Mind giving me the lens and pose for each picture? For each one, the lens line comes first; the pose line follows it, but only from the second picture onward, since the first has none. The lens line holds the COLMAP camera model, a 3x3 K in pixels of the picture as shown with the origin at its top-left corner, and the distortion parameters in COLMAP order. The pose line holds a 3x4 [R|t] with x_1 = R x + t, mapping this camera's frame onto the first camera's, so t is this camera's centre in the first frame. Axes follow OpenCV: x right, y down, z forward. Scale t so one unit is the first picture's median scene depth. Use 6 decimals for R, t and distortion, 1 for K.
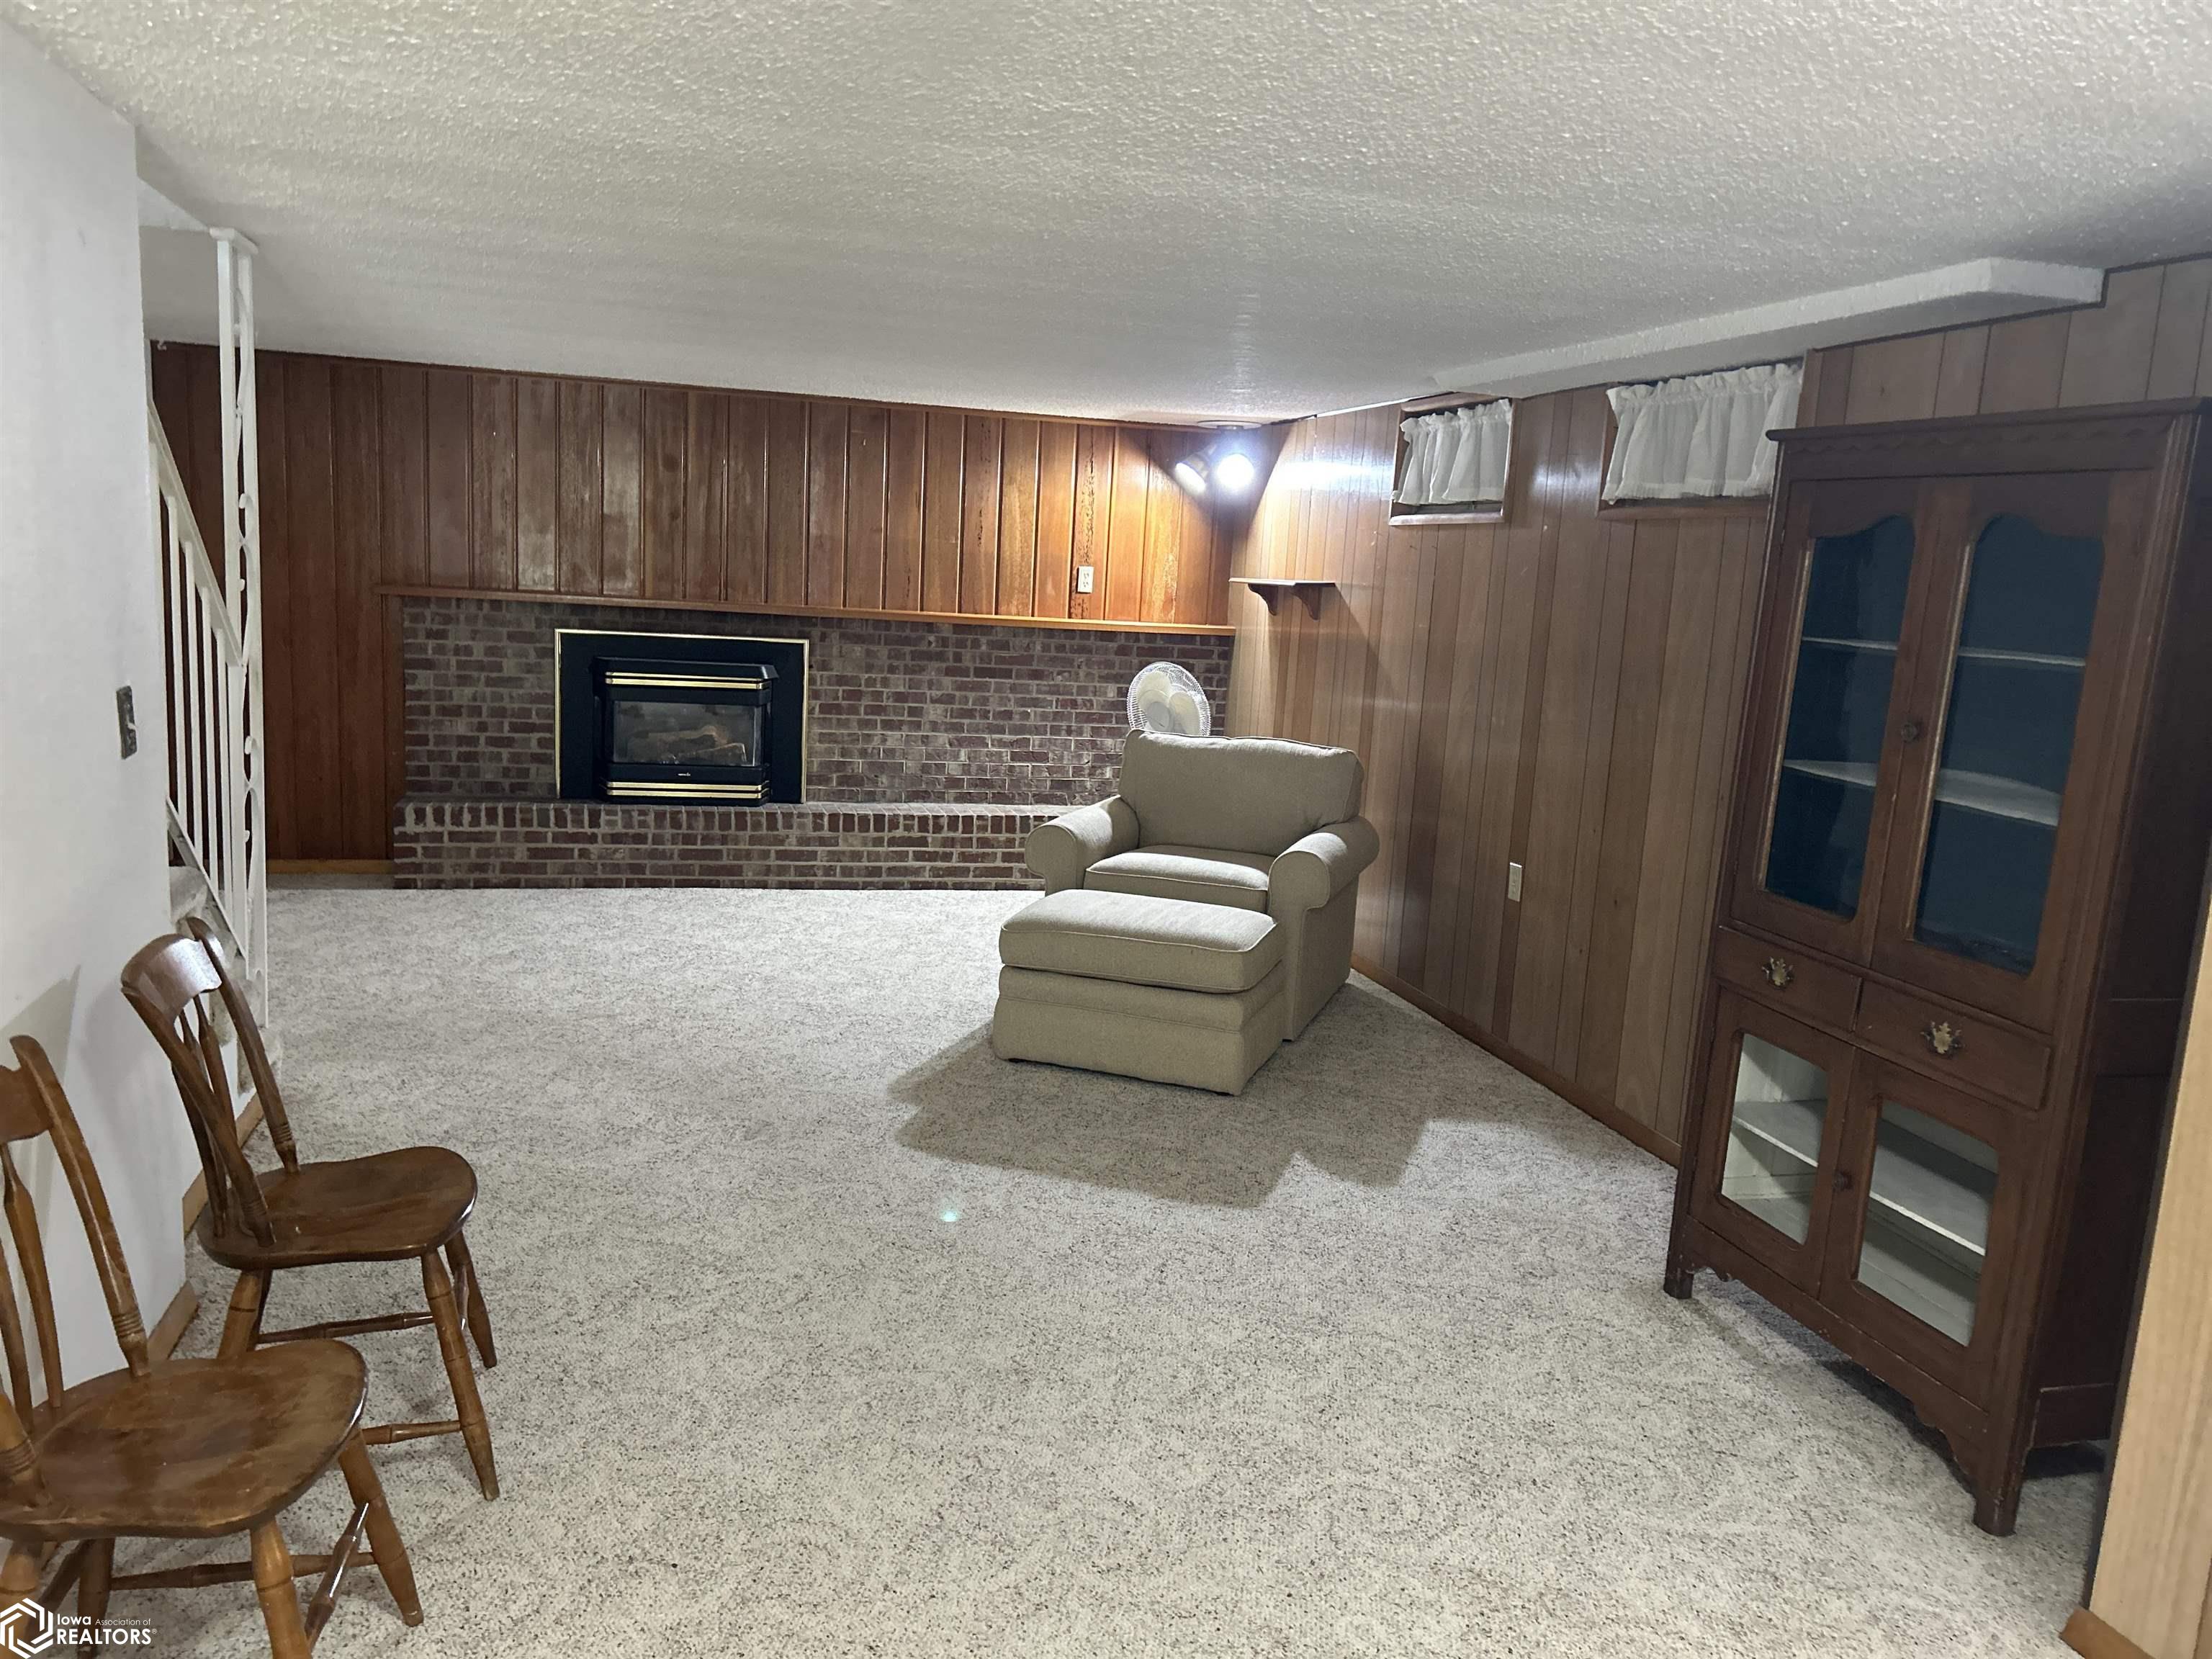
lens RADIAL K [[1659.3, 0, 1122.5], [0, 1659.3, 837.5], [0, 0, 1]] dist [0.058176, -0.071546]
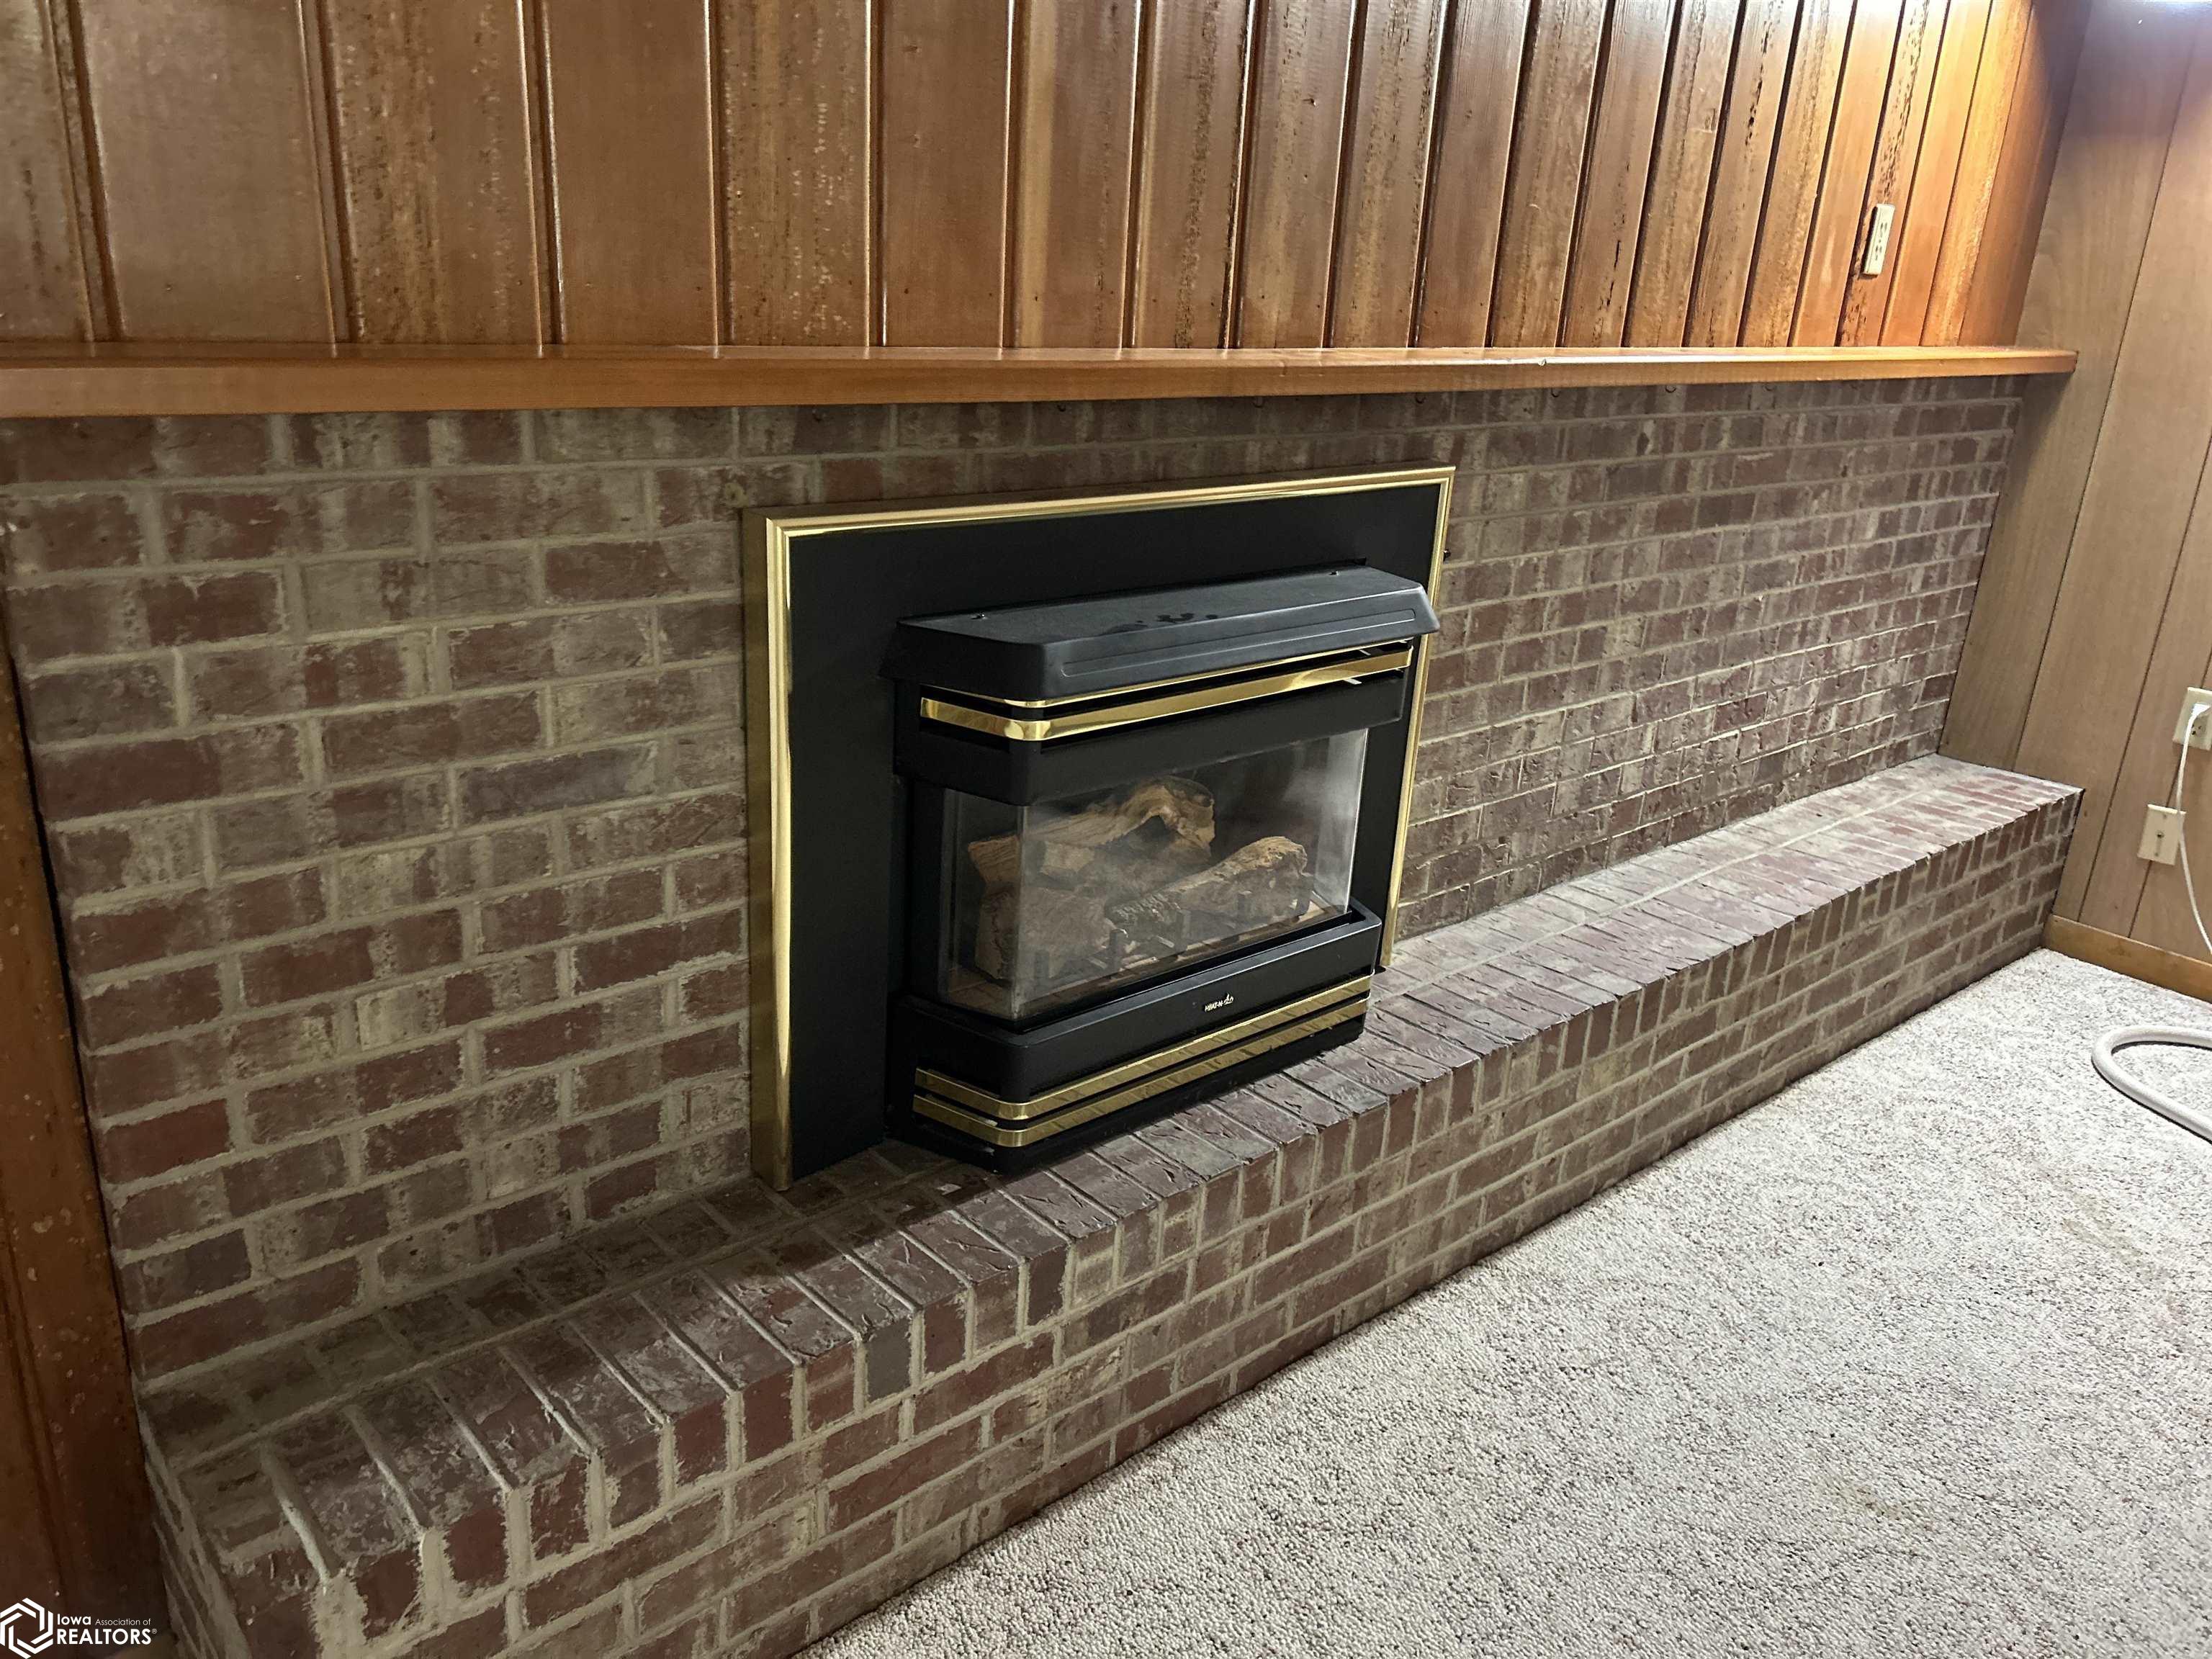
lens RADIAL K [[1659.3, 0, 1085.6], [0, 1659.3, 834.3], [0, 0, 1]] dist [0.058176, -0.071546]
pose [[0.901158, -0.156442, 0.404276, -0.395847], [0.072191, 0.973746, 0.215889, -0.128762], [-0.427436, -0.165365, 0.888793, 0.775283]]
